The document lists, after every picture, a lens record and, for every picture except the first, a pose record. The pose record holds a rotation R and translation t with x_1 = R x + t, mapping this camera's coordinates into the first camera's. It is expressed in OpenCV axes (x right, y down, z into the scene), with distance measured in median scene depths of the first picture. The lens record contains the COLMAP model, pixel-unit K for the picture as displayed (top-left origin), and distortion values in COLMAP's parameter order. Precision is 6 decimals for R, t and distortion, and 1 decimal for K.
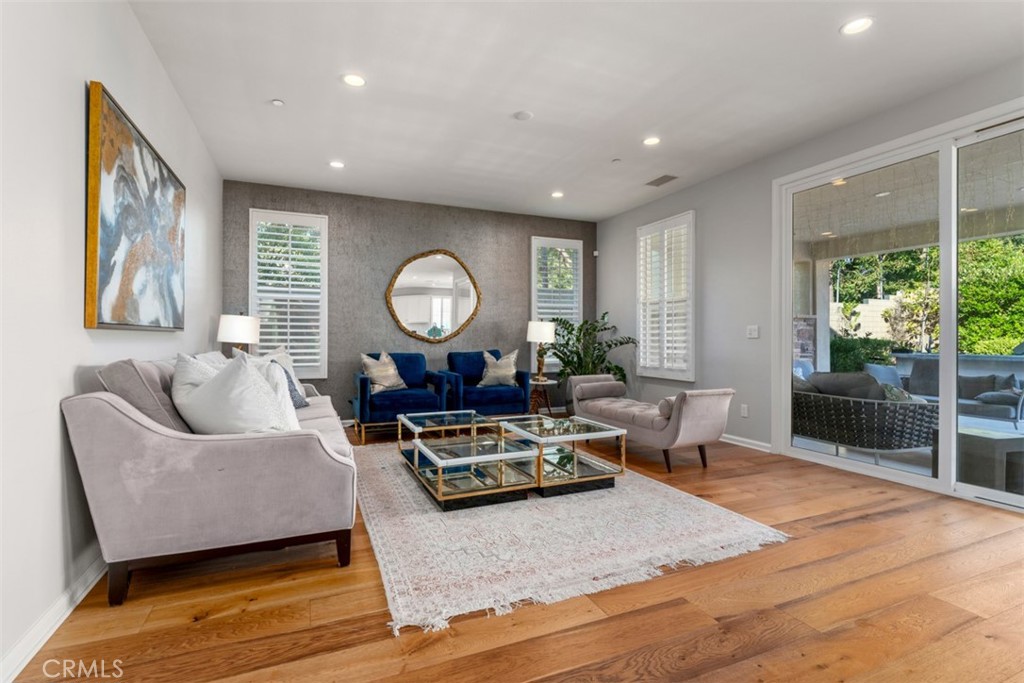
lens RADIAL K [[482.7, 0, 508.3], [0, 482.7, 335.5], [0, 0, 1]] dist [-0.001753, -0.001296]
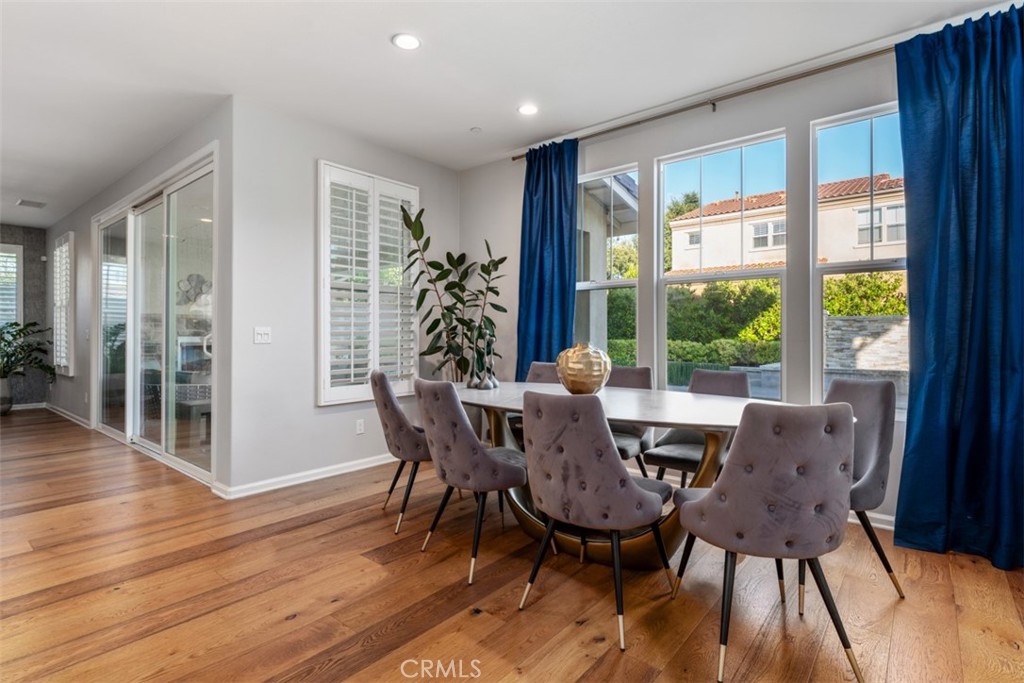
lens RADIAL K [[505.3, 0, 509.7], [0, 505.3, 336.6], [0, 0, 1]] dist [-0.001918, 0.000242]
pose [[0.888845, -0.002735, 0.458201, 0.947091], [-0.001509, 0.999959, 0.008895, -0.018643], [-0.458206, -0.008597, 0.888804, -0.725123]]
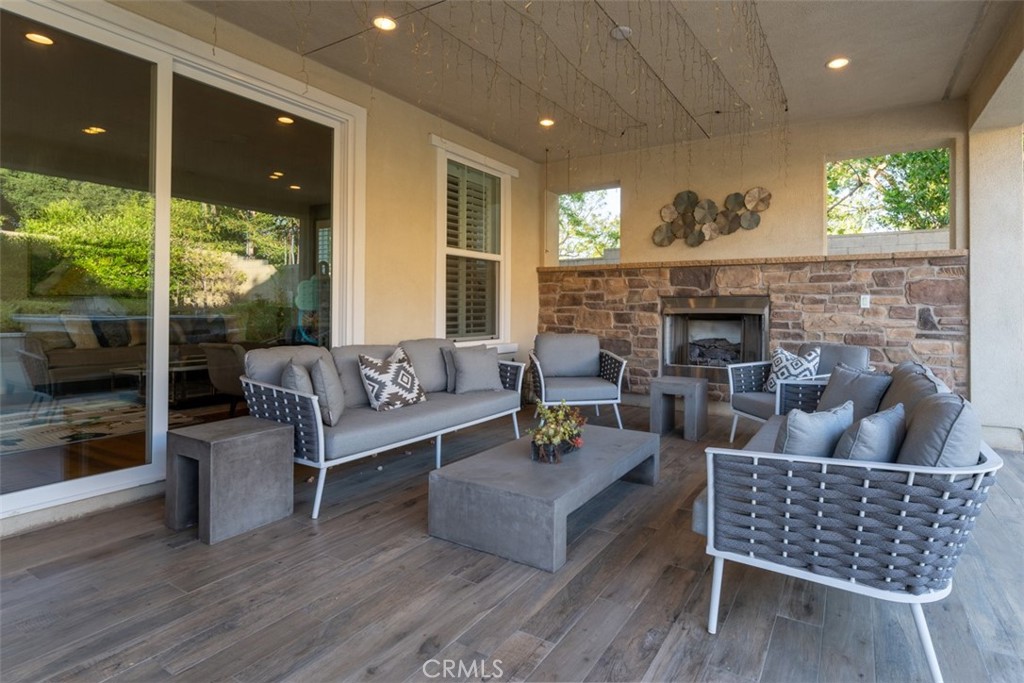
lens RADIAL K [[514.3, 0, 562.4], [0, 514.3, 305.5], [0, 0, 1]] dist [-0.004140, -0.000972]
pose [[0.609769, -0.007362, -0.792545, 1.566065], [0.002730, 0.999970, -0.007189, 0.029555], [0.792574, 0.002220, 0.609772, 0.763273]]
